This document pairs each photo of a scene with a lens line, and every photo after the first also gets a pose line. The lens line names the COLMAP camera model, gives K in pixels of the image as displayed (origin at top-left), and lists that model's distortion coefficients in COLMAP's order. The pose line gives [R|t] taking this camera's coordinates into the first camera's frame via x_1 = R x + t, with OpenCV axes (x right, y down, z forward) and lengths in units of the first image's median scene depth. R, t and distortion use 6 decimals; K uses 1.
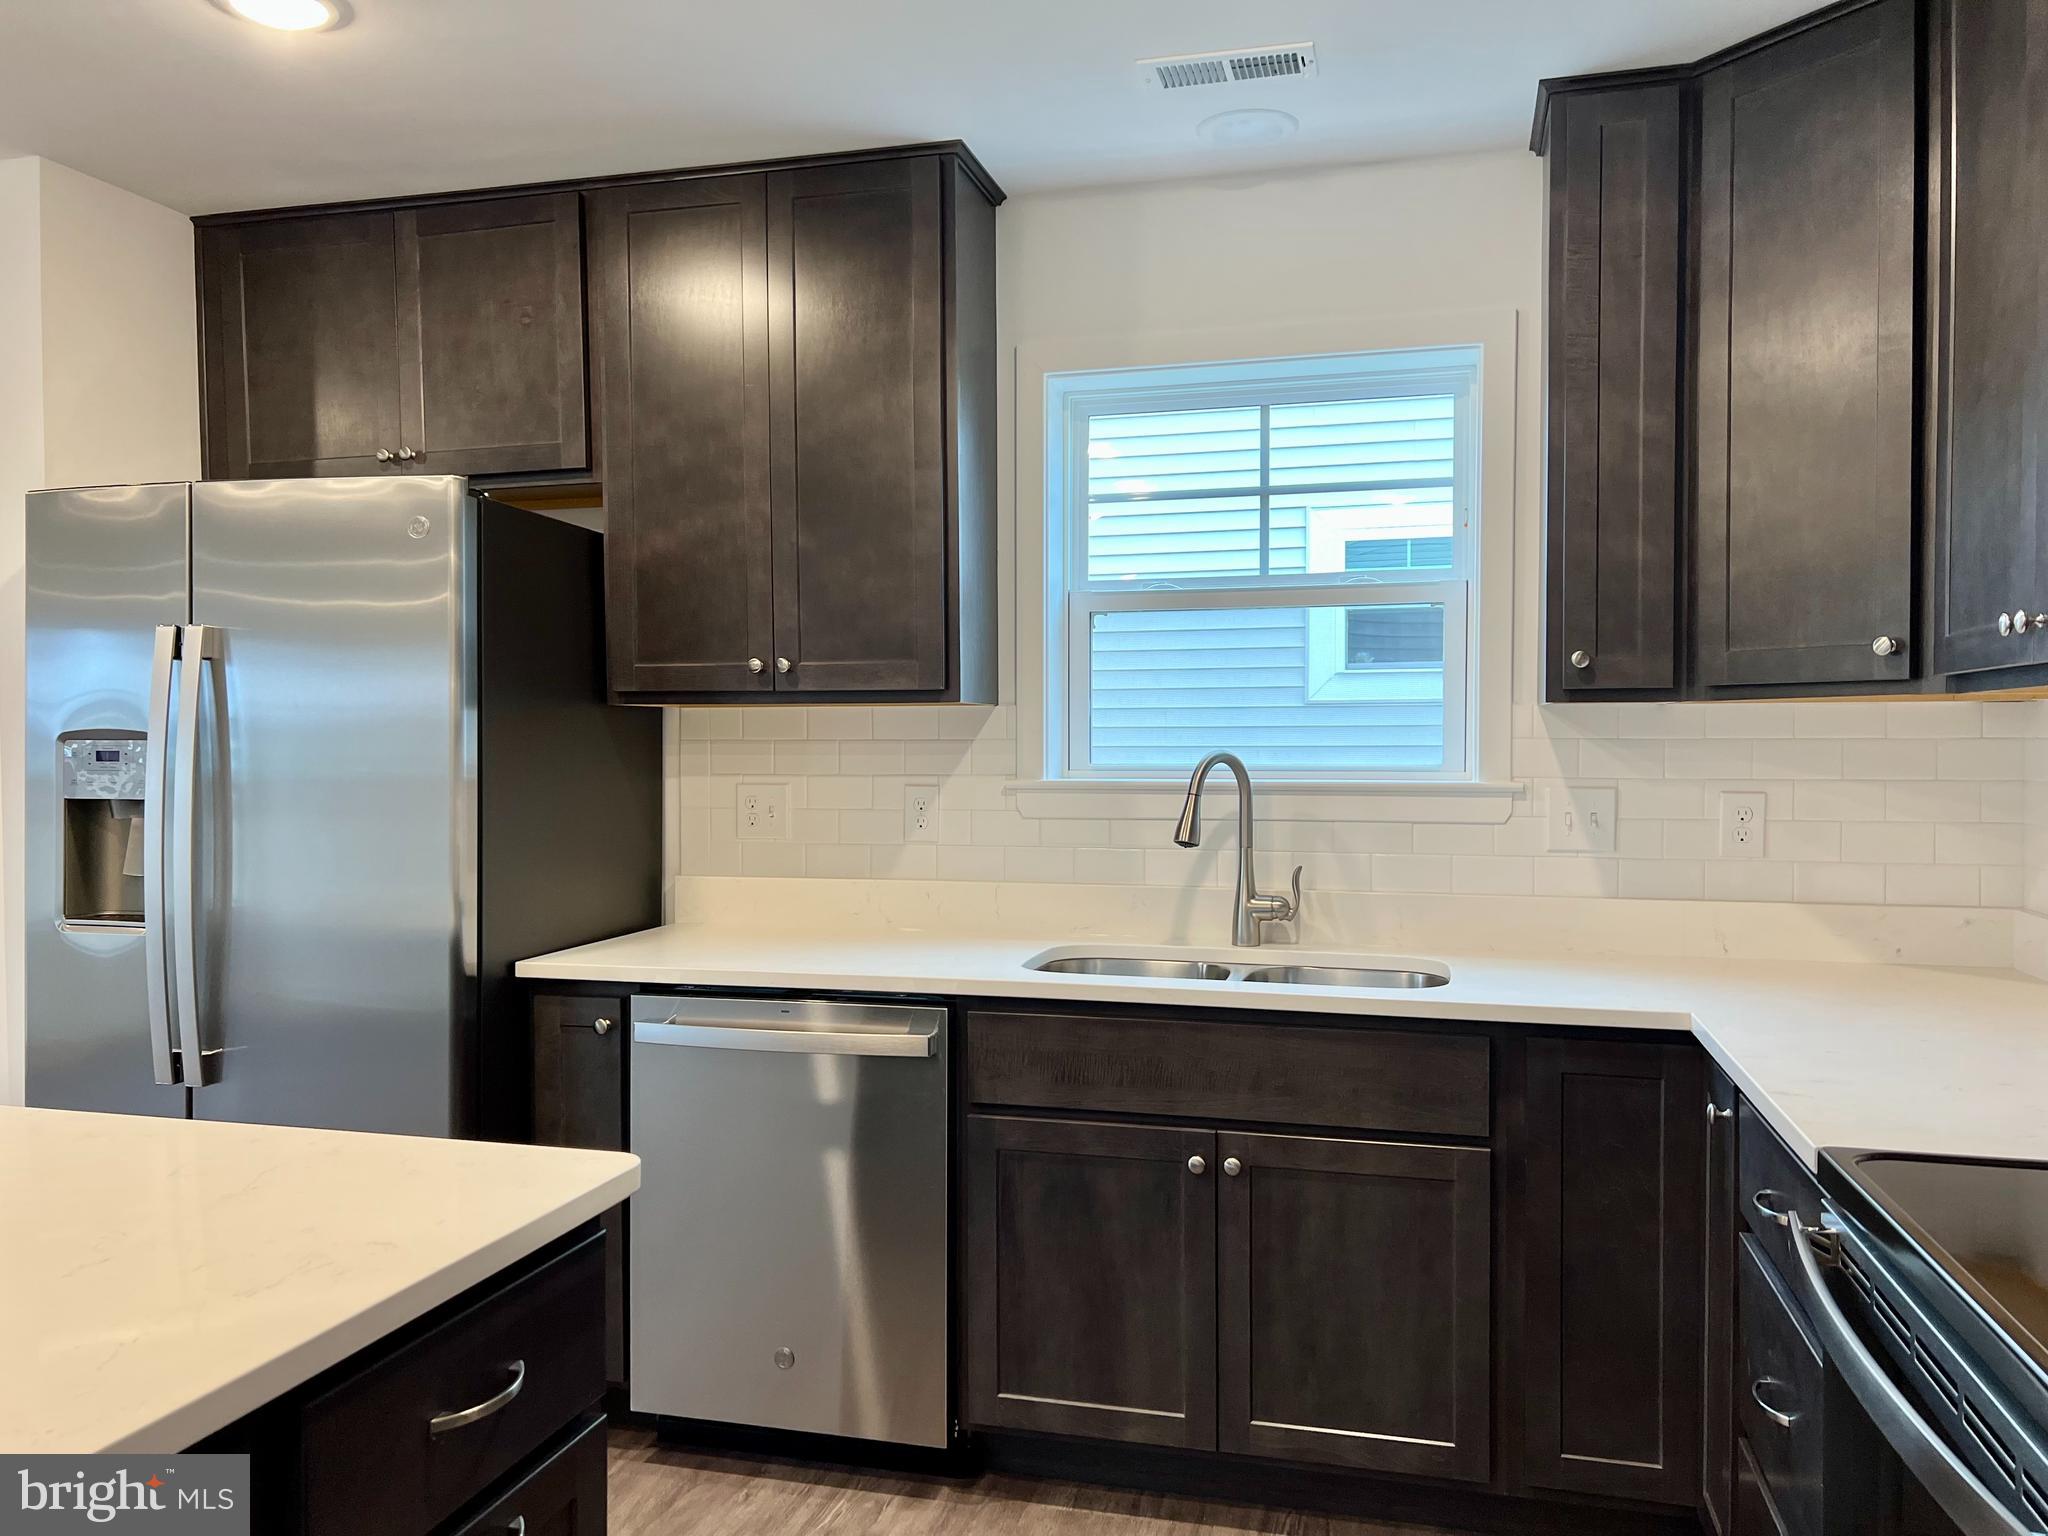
lens RADIAL K [[1536.4, 0, 1020.3], [0, 1536.4, 778.0], [0, 0, 1]] dist [0.070524, -0.084024]
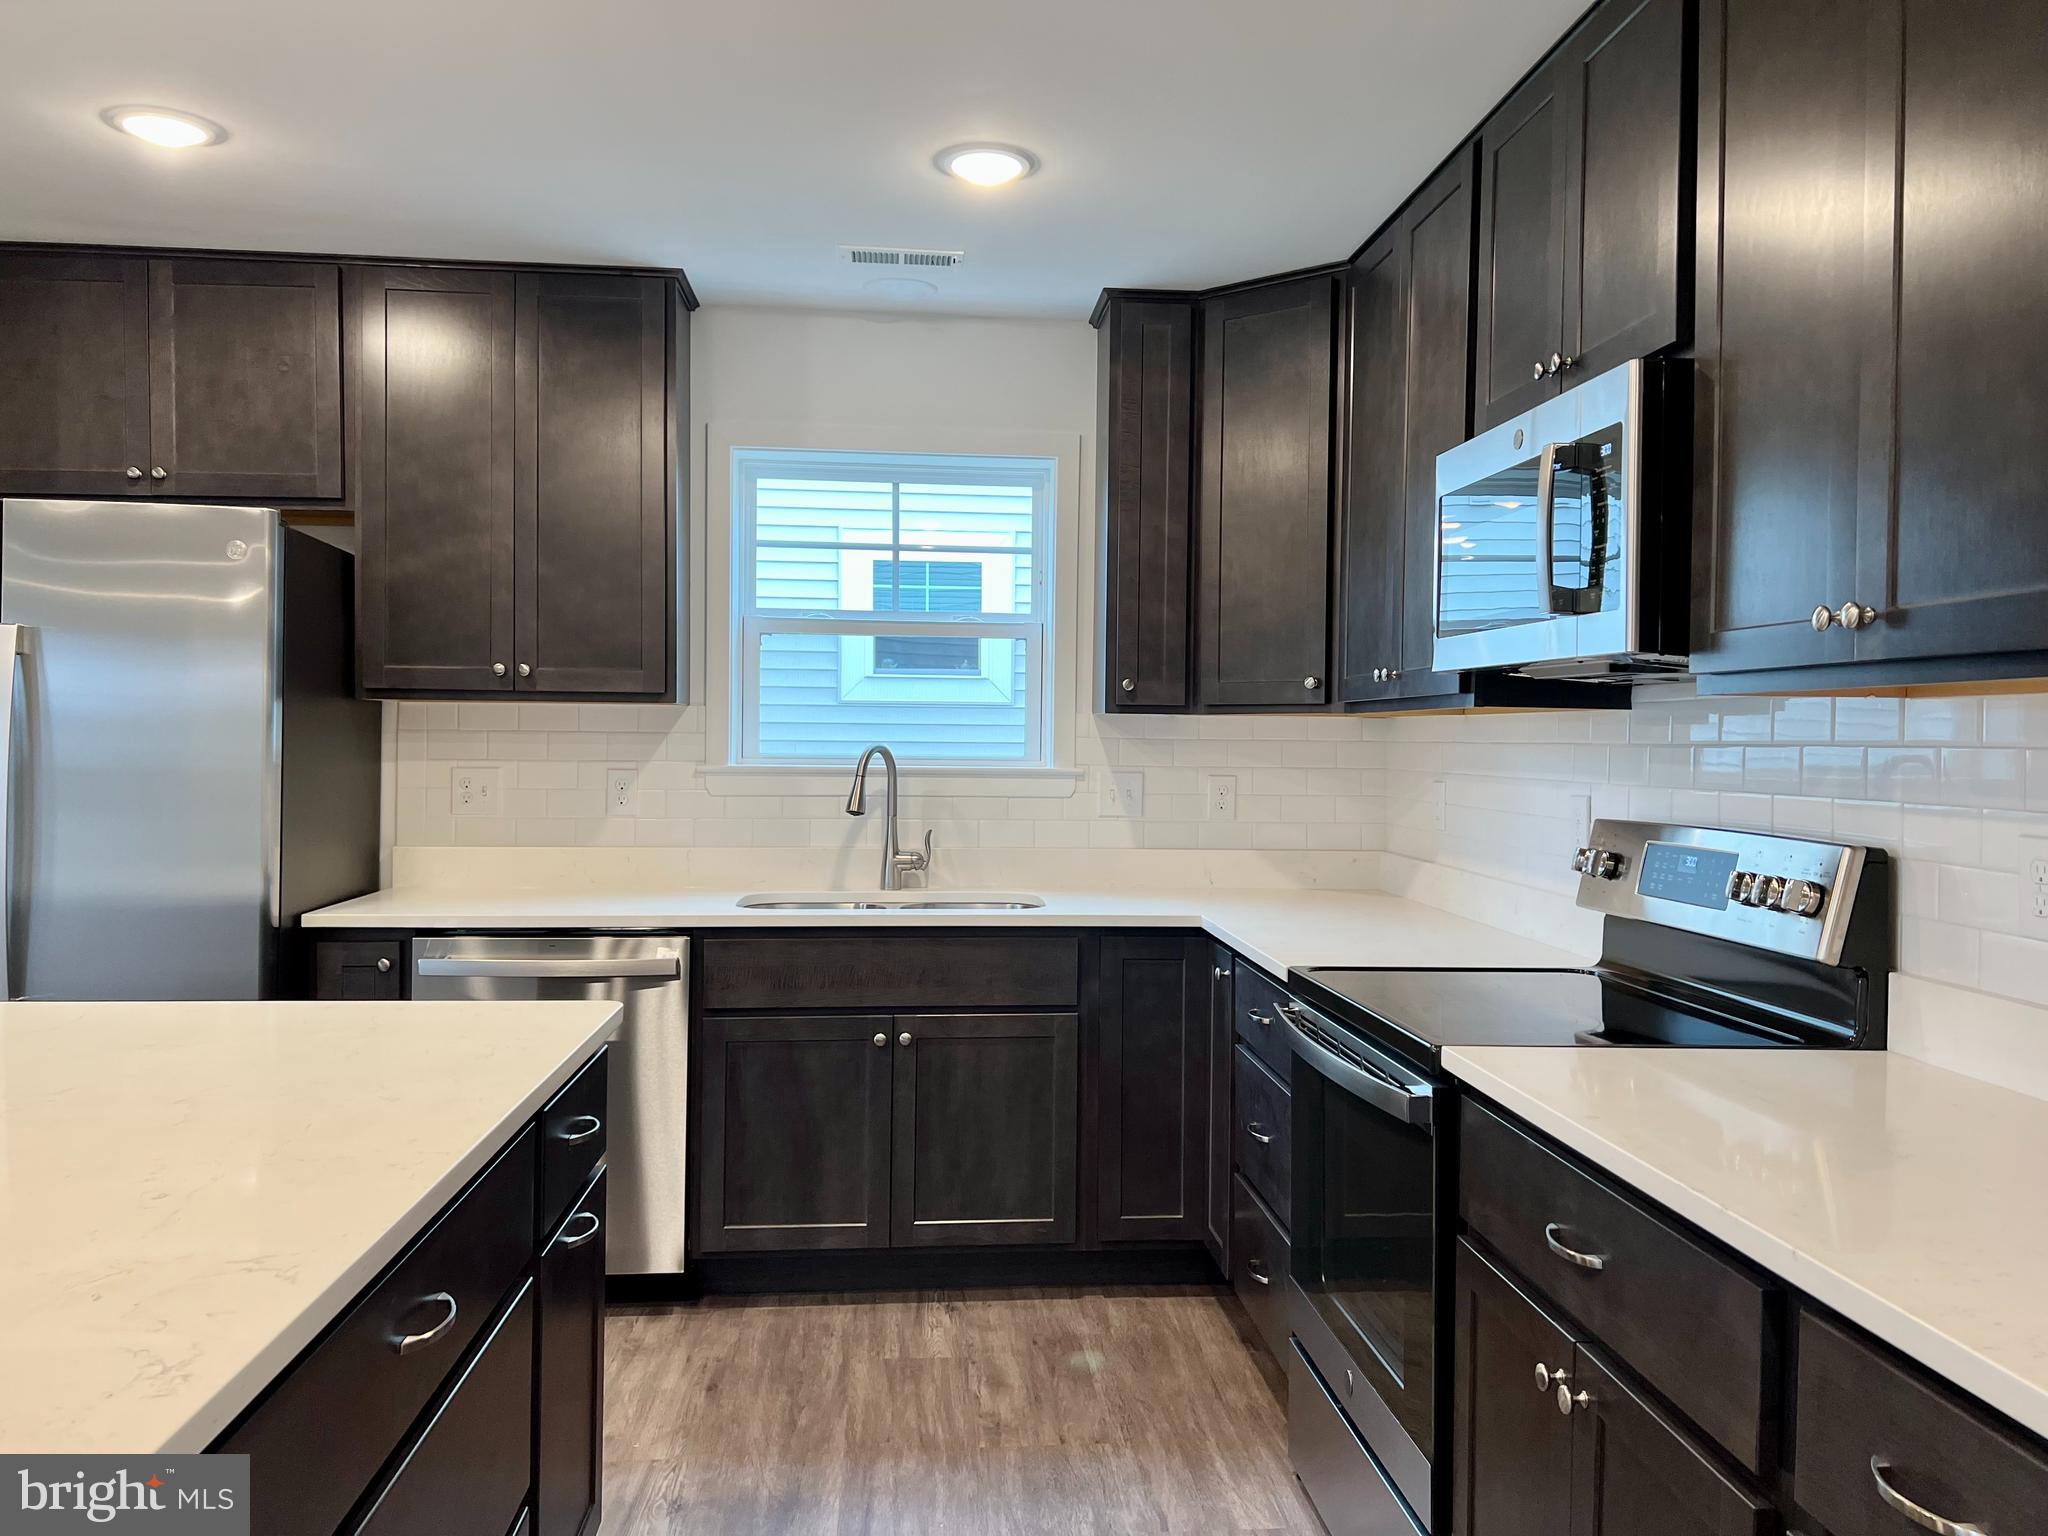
lens RADIAL K [[1536.4, 0, 1032.6], [0, 1536.4, 752.2], [0, 0, 1]] dist [0.070524, -0.084024]
pose [[0.940300, 0.009138, 0.340224, -0.201421], [-0.004511, 0.999886, -0.014390, 0.008450], [-0.340317, 0.011997, 0.940234, -0.311140]]
